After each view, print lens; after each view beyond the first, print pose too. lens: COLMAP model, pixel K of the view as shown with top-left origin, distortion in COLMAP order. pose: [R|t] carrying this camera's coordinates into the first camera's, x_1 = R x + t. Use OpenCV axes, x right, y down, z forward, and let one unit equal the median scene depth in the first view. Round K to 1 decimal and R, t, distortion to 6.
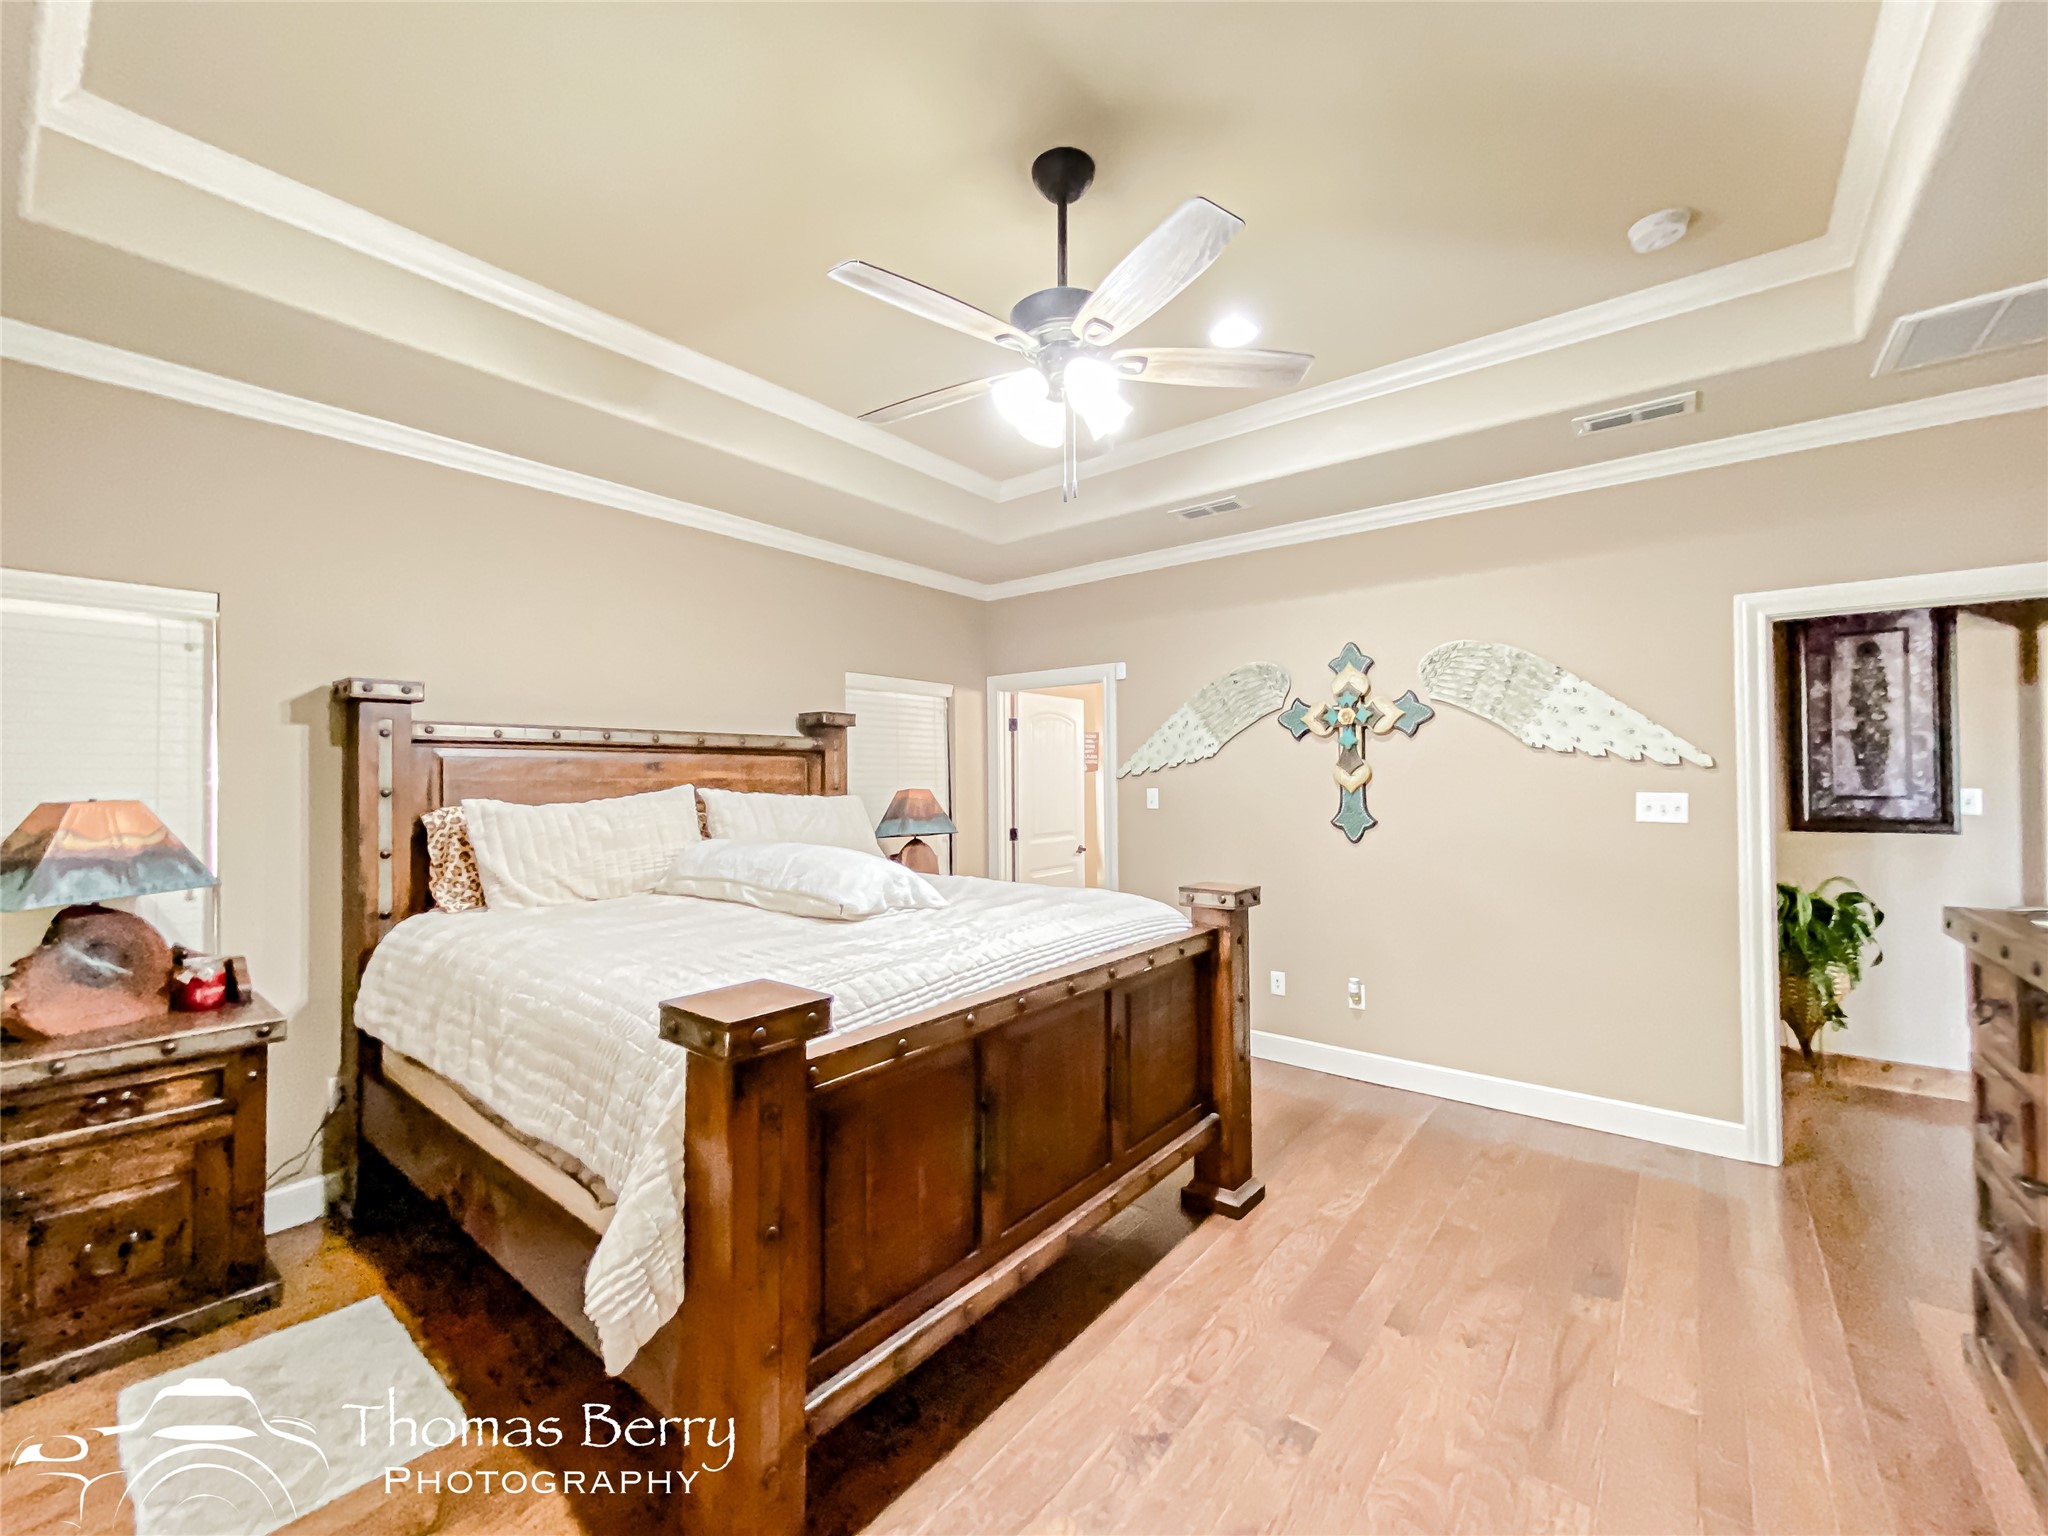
lens RADIAL K [[835.1, 0, 1024.0], [0, 835.1, 768.0], [0, 0, 1]] dist [0.022461, -0.012641]
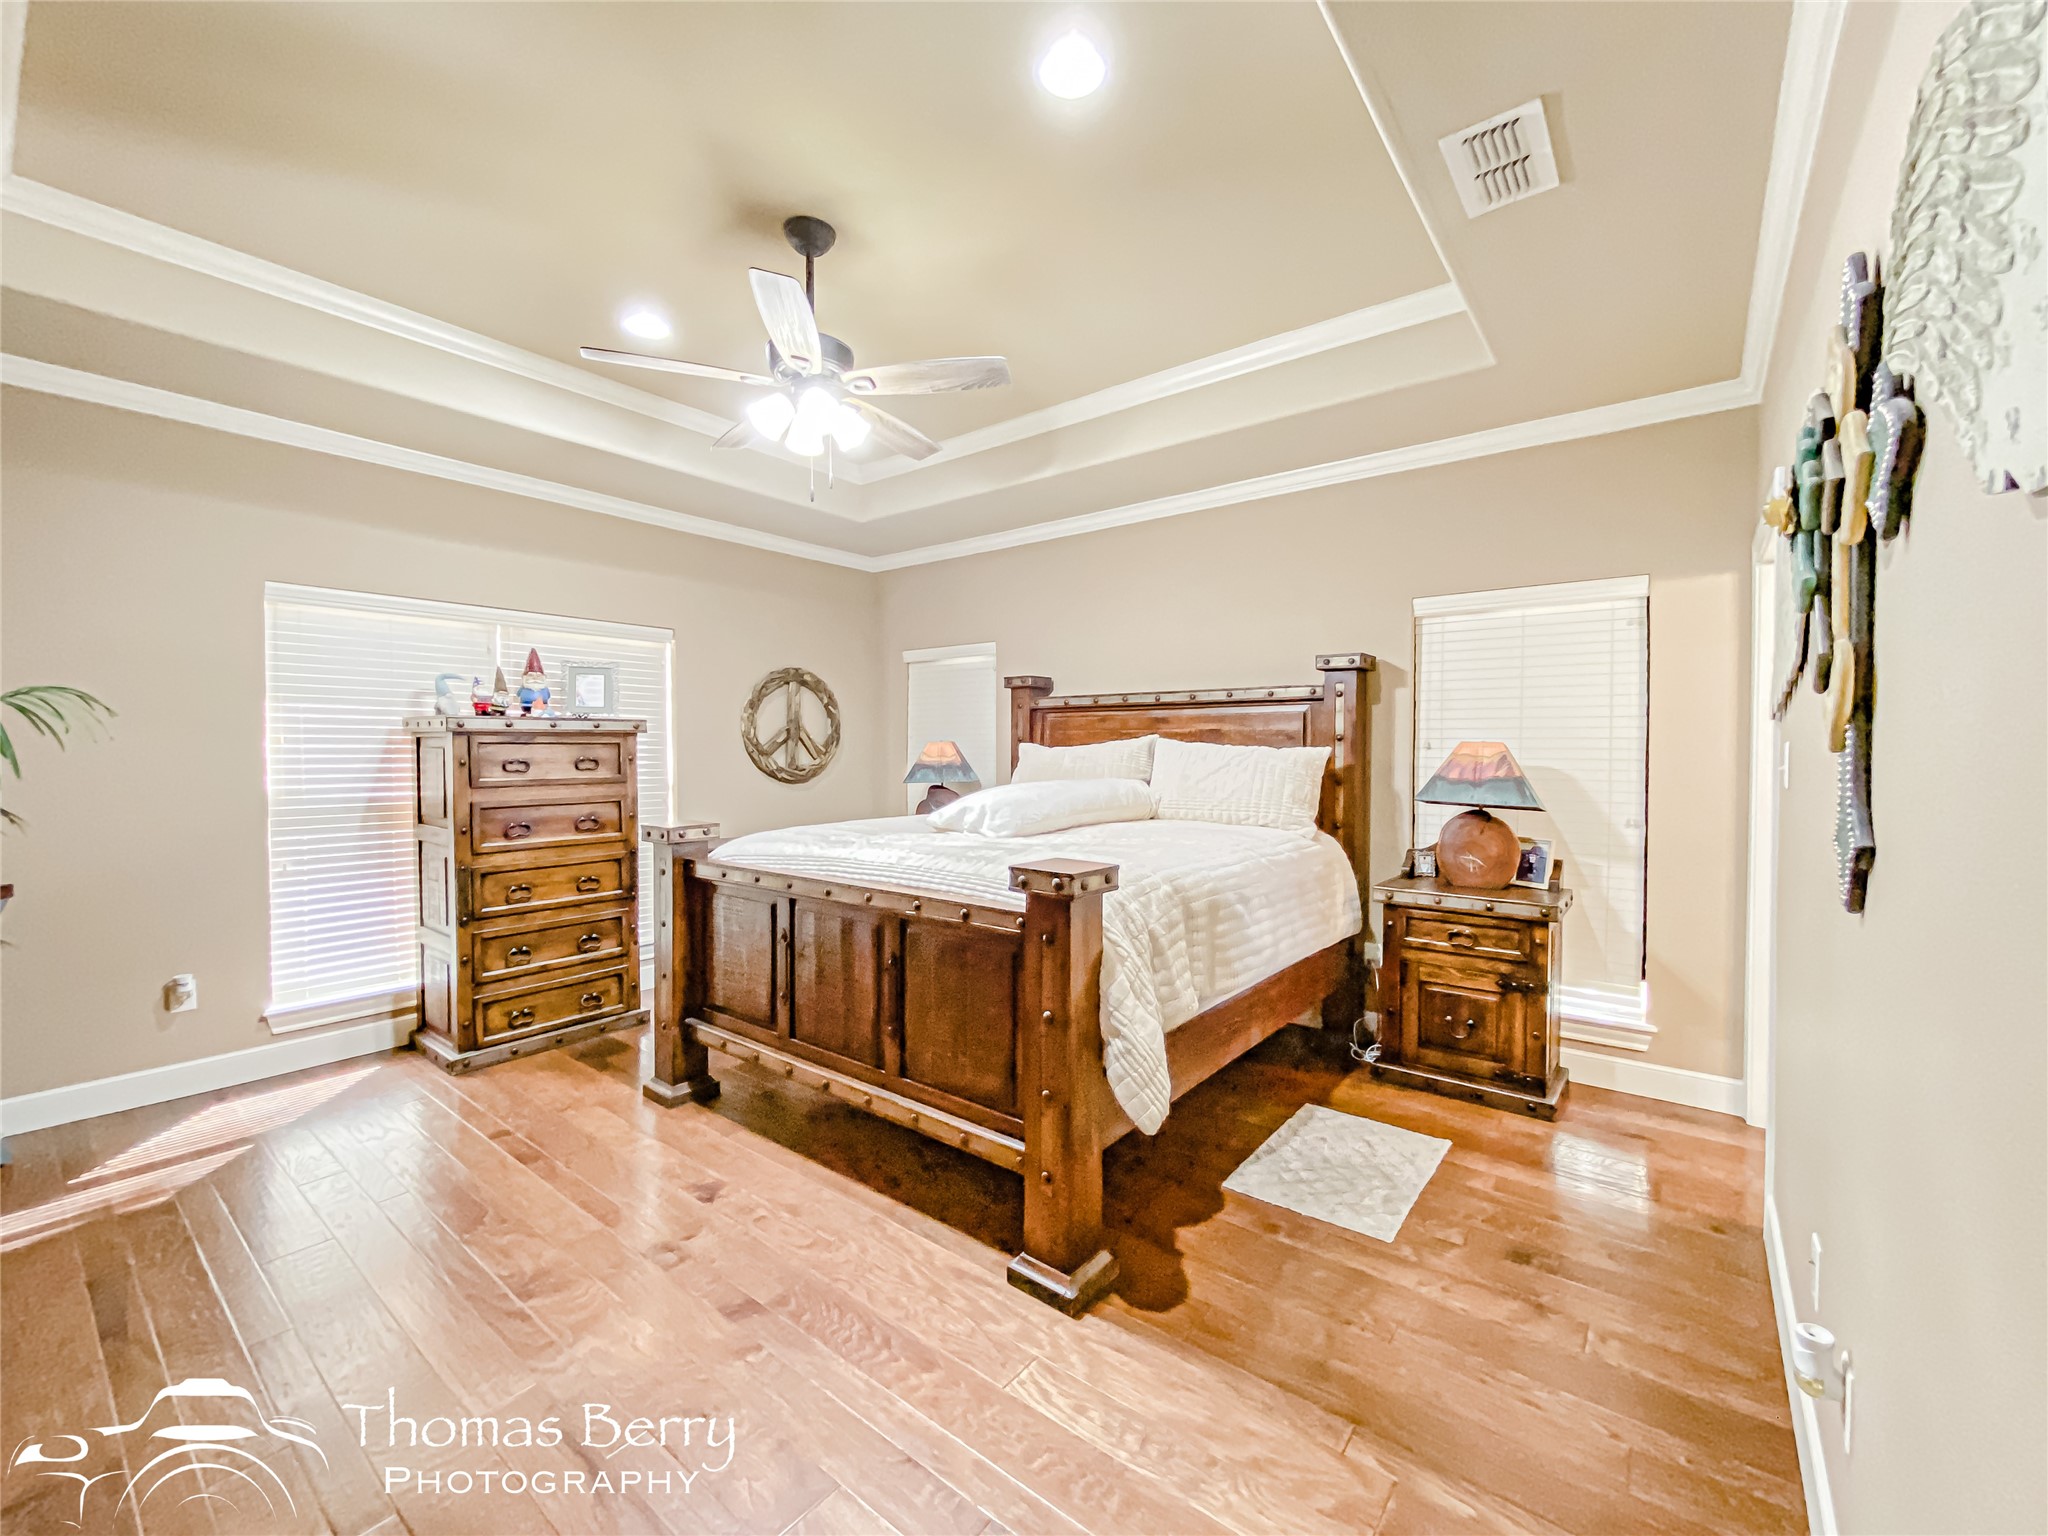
lens RADIAL K [[834.8, 0, 1026.6], [0, 834.8, 768.8], [0, 0, 1]] dist [0.002022, -0.000096]
pose [[0.008708, 0.029678, -0.999522, 0.945720], [0.012569, 0.999477, 0.029786, 0.034768], [0.999883, -0.012823, 0.008330, 0.946408]]
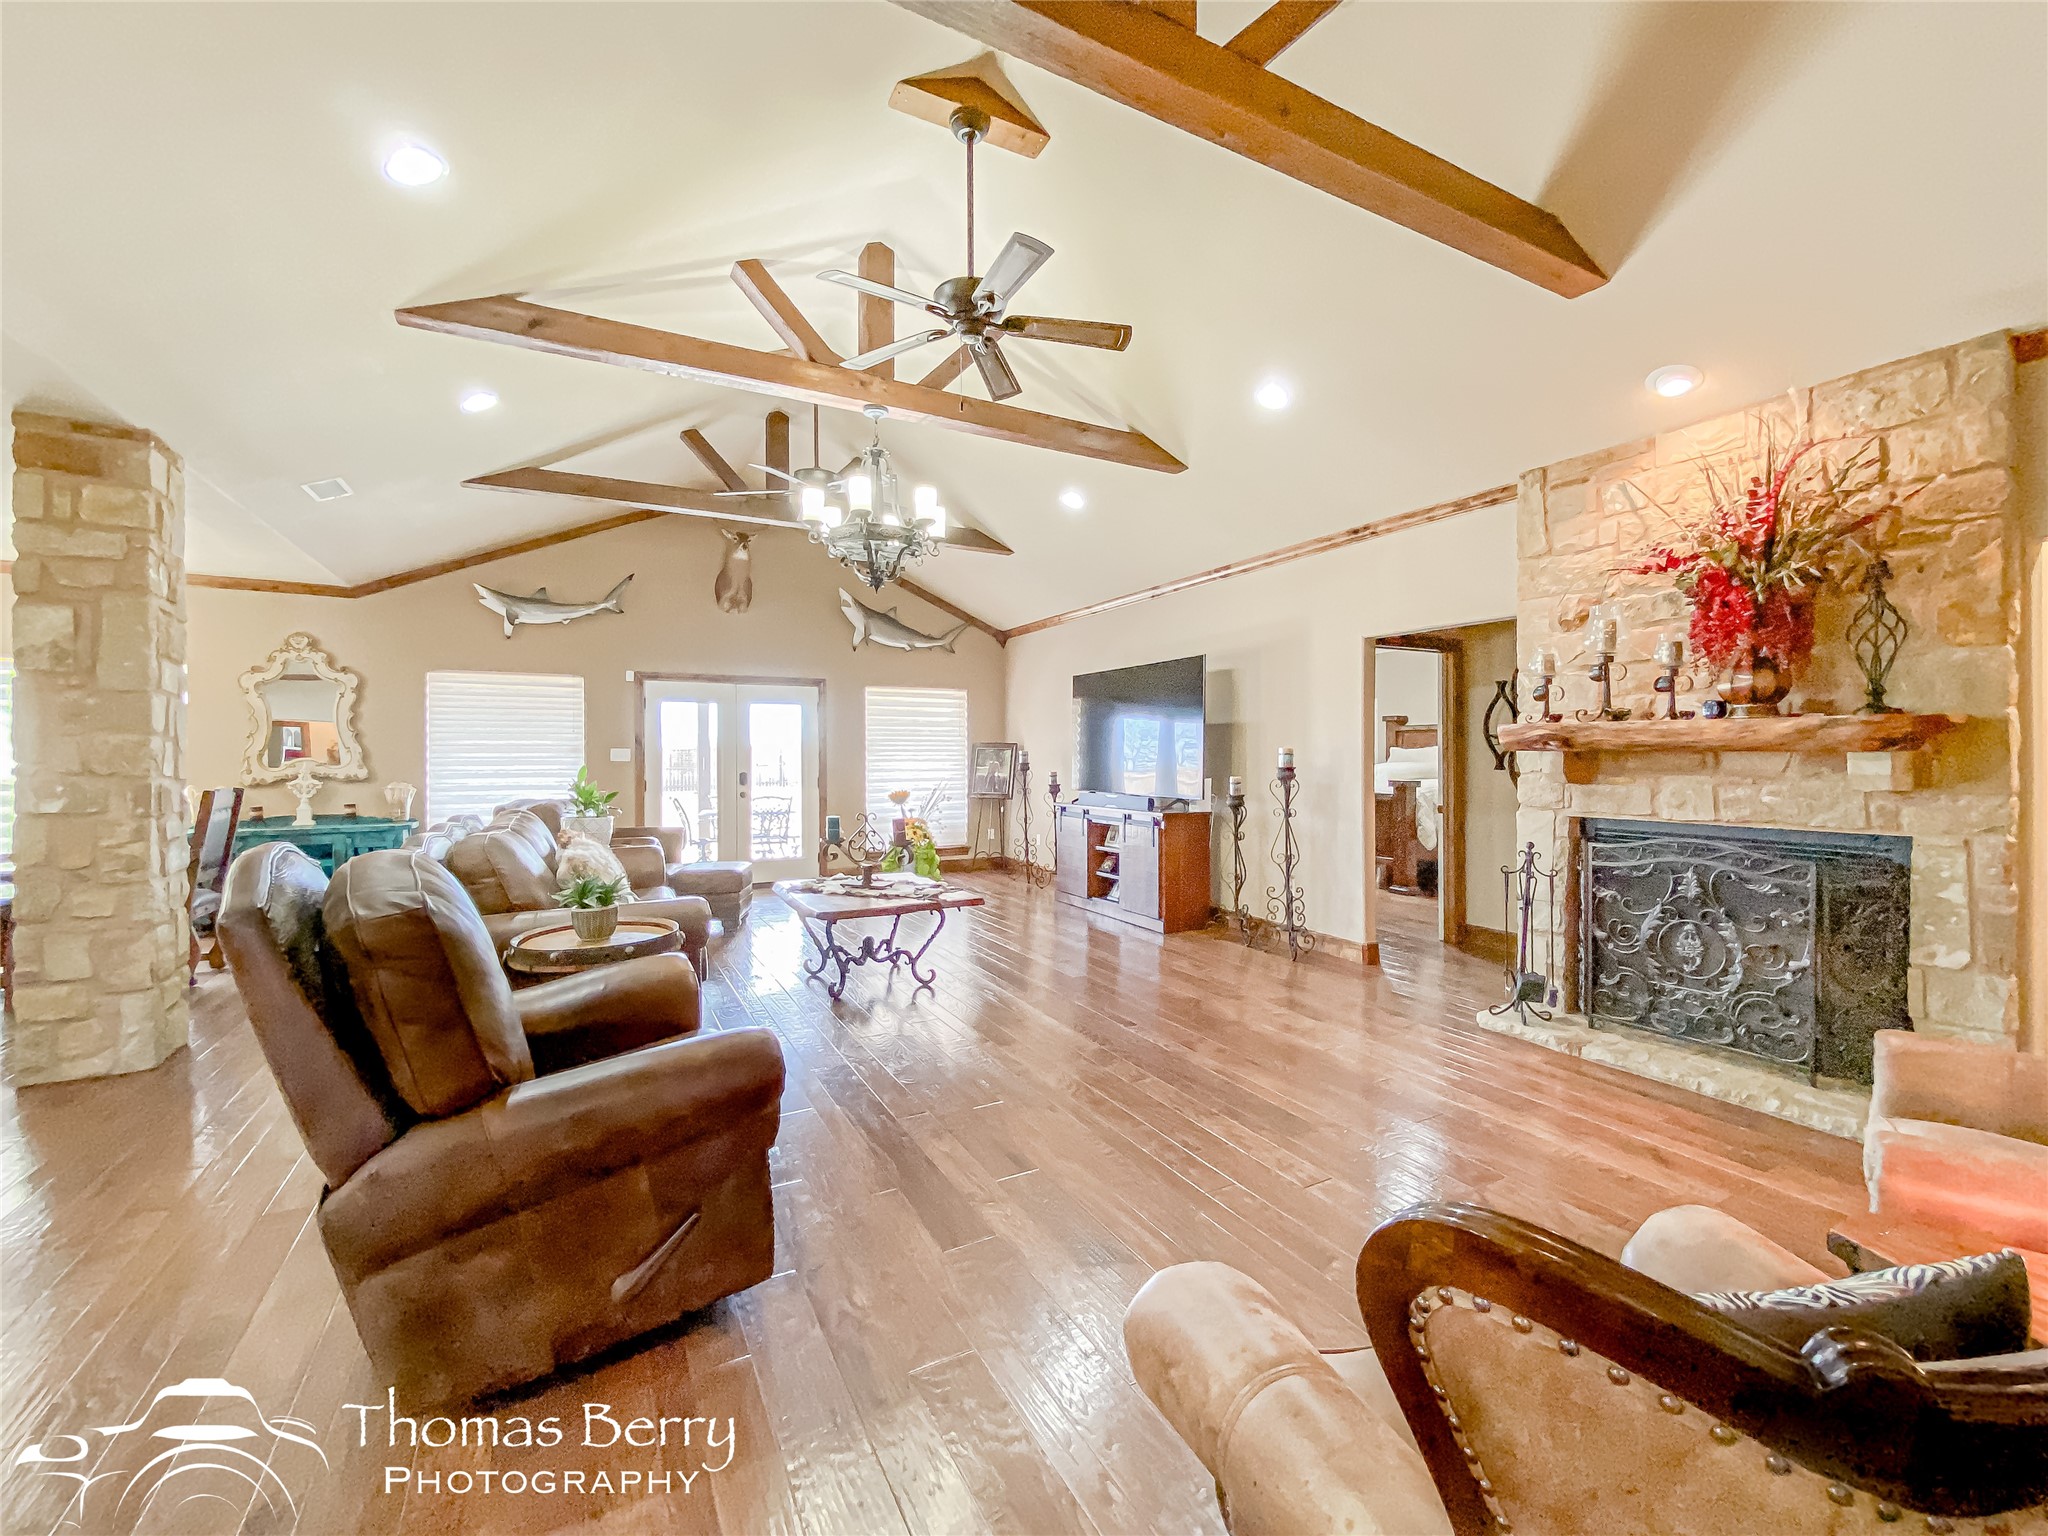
lens RADIAL K [[854.1, 0, 1027.2], [0, 854.1, 751.7], [0, 0, 1]] dist [0.001047, 0.000268]
pose [[-0.387989, 0.003473, -0.921657, 3.344602], [0.013885, 0.999901, -0.002077, 0.036888], [0.921559, -0.013603, -0.387999, 0.930708]]
